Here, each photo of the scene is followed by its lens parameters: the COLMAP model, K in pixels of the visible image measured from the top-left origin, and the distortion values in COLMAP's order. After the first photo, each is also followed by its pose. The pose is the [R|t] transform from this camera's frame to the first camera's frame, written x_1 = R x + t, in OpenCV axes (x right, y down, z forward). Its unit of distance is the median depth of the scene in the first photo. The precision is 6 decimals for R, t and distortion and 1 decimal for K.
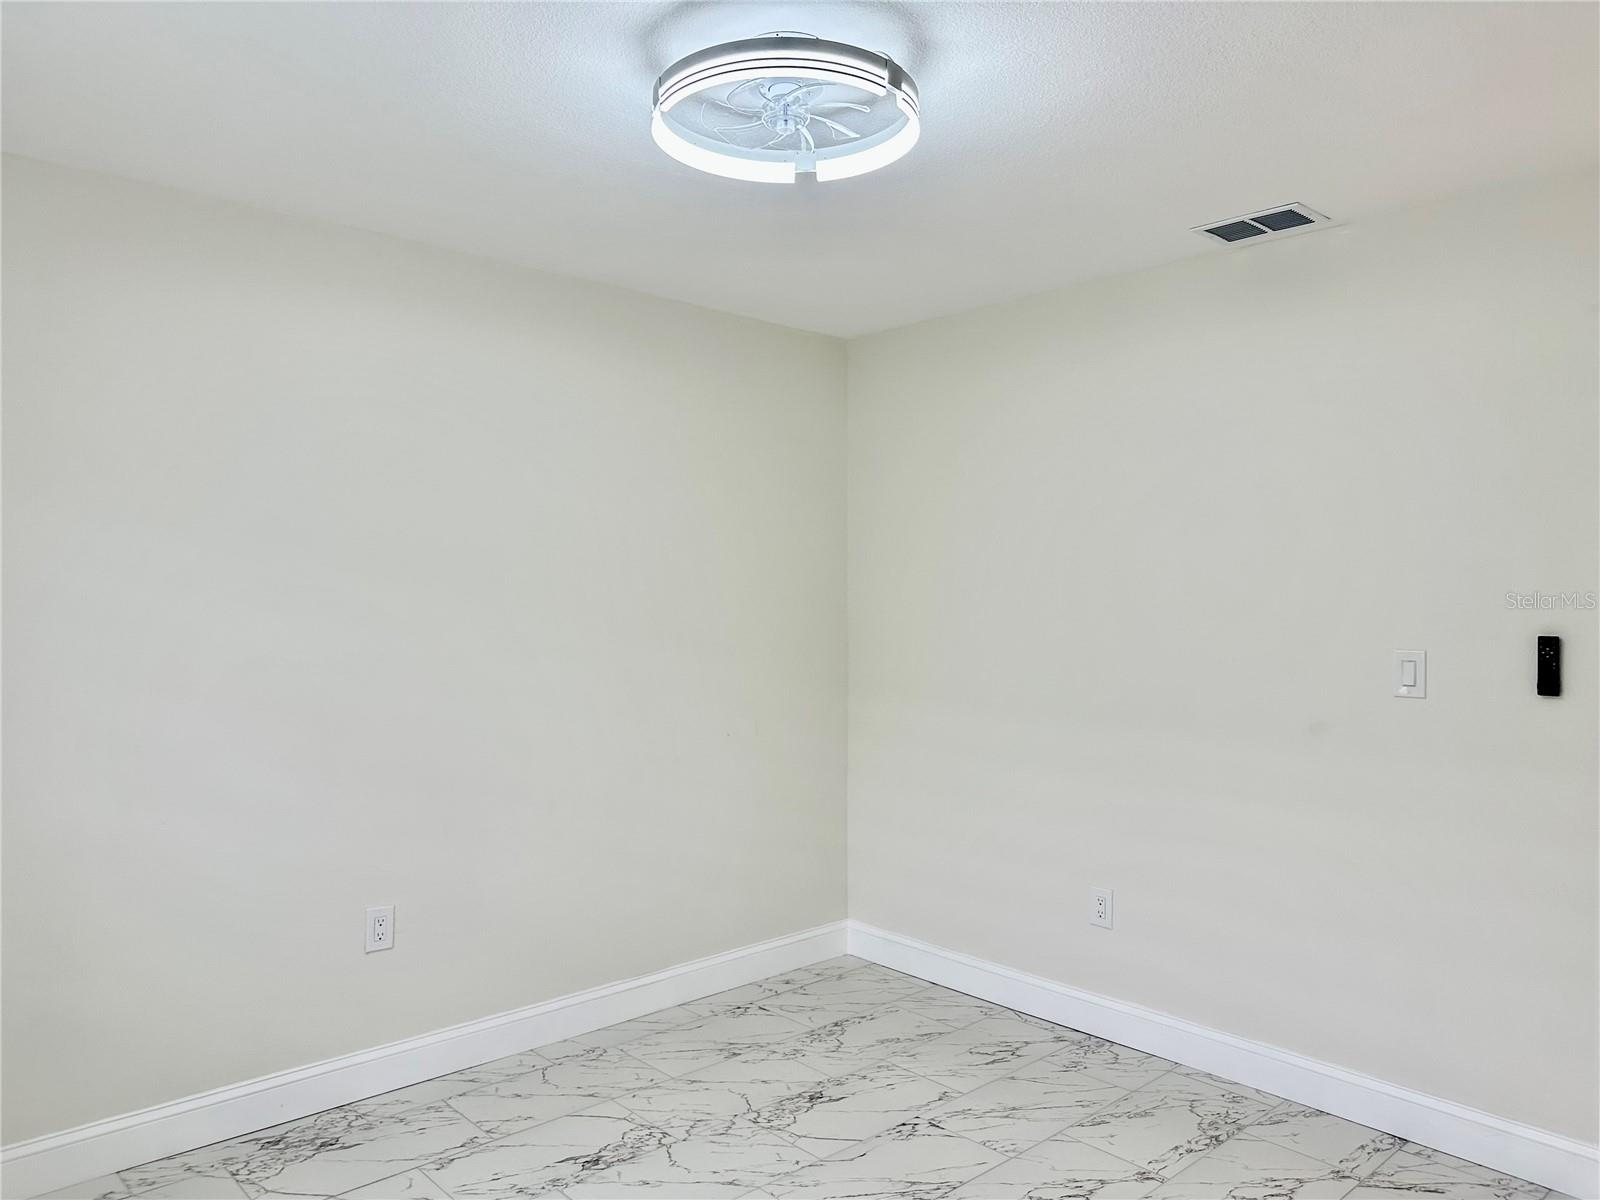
lens RADIAL K [[1132.6, 0, 798.9], [0, 1132.6, 599.7], [0, 0, 1]] dist [-0.001860, 0.003576]
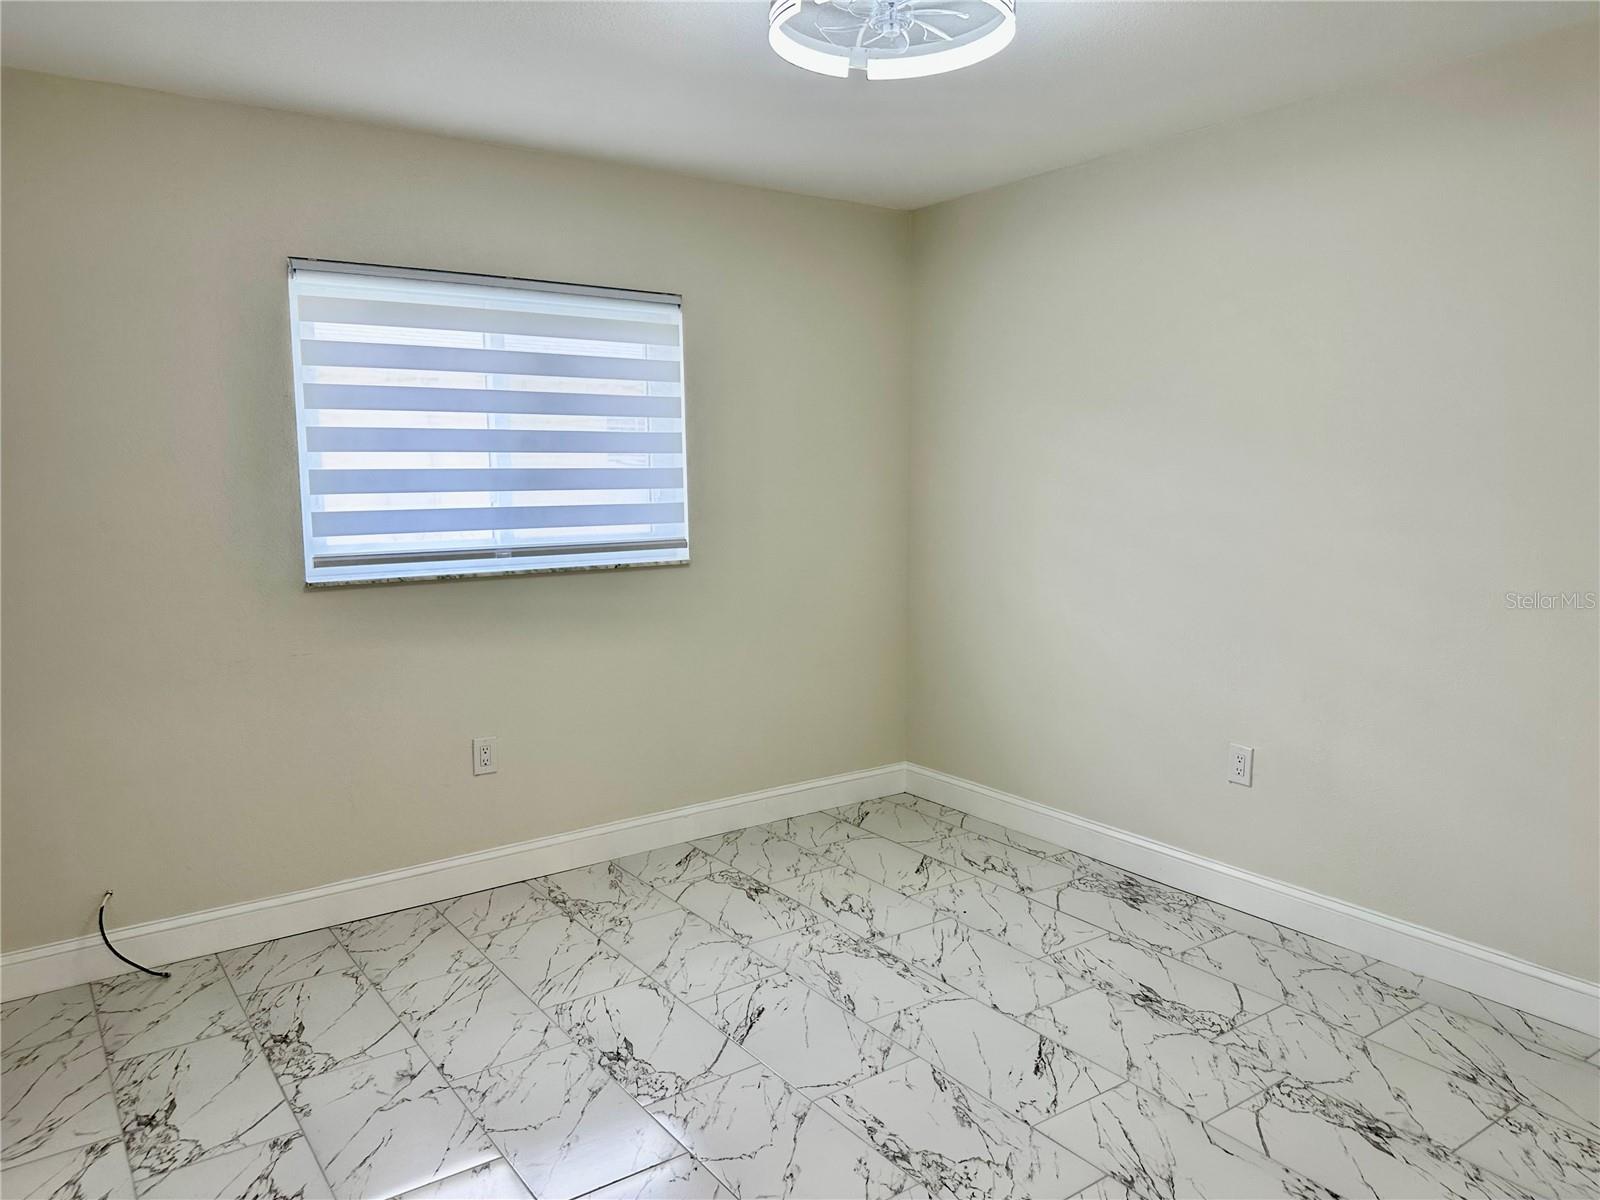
lens RADIAL K [[1132.6, 0, 798.7], [0, 1132.6, 599.5], [0, 0, 1]] dist [-0.001860, 0.003576]
pose [[-0.109836, 0.118207, -0.986896, 0.793070], [-0.003917, 0.992844, 0.119356, -0.001395], [0.993942, 0.016975, -0.108587, 0.723178]]
